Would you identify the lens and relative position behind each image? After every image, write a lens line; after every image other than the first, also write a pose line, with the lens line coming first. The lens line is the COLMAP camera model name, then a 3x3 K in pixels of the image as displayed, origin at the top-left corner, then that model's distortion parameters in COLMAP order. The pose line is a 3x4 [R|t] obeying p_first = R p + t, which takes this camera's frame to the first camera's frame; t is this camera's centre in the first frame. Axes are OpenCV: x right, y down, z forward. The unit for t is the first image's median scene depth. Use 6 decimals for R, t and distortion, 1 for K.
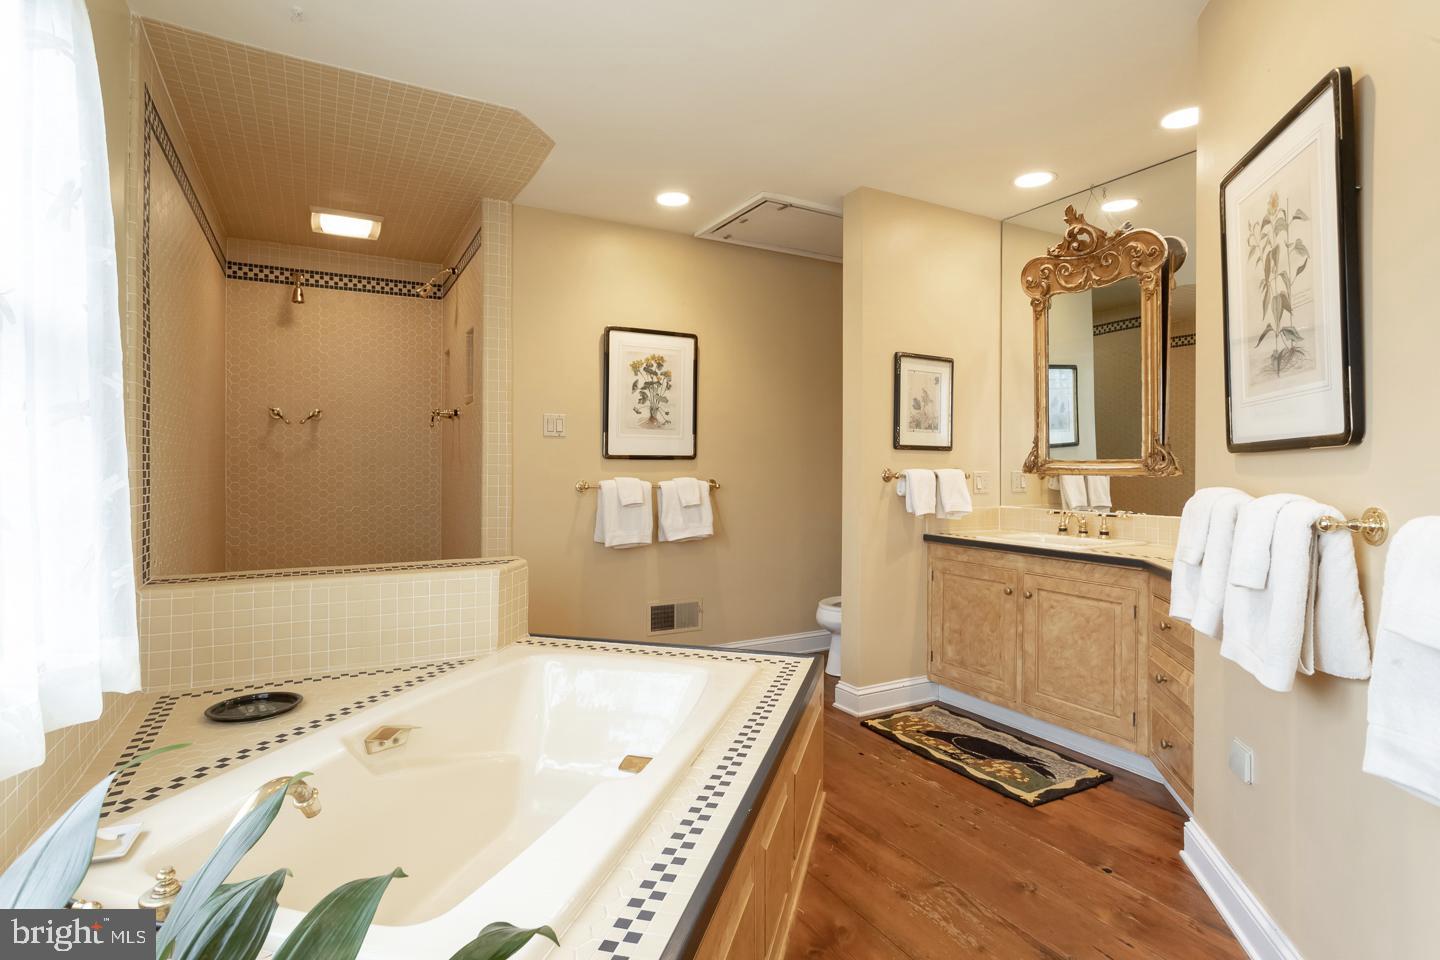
lens RADIAL K [[712.6, 0, 715.4], [0, 712.6, 480.9], [0, 0, 1]] dist [-0.019906, 0.001257]
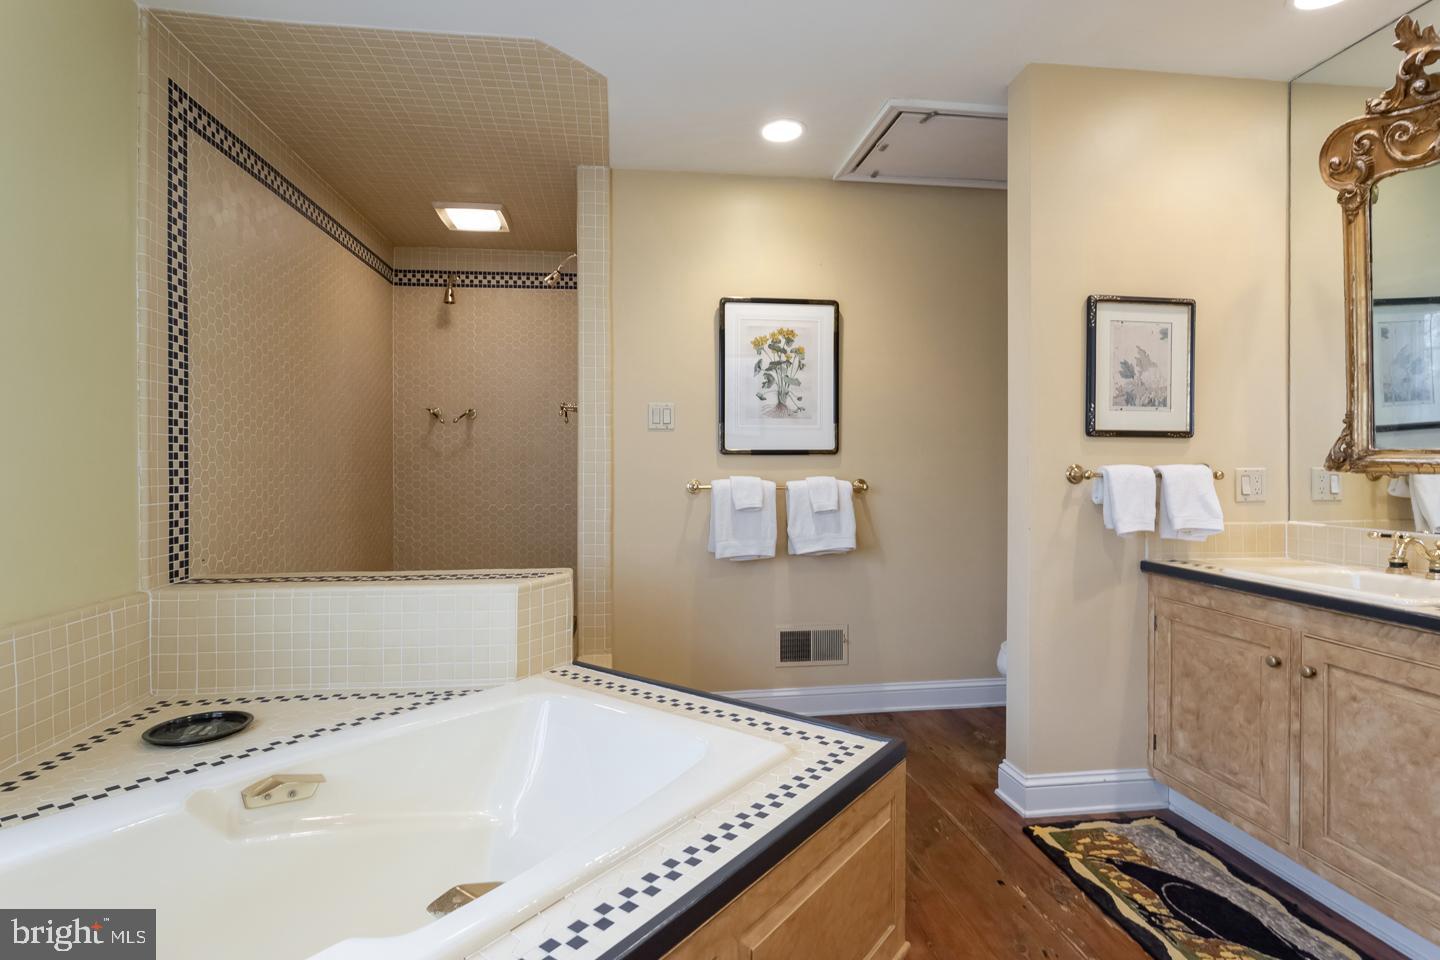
lens RADIAL K [[722.2, 0, 714.9], [0, 722.2, 475.5], [0, 0, 1]] dist [-0.013752, 0.004197]
pose [[0.928377, 0.001391, -0.371637, 0.175858], [-0.003011, 0.999988, -0.003779, -0.002709], [0.371628, 0.004627, 0.928370, 0.217874]]
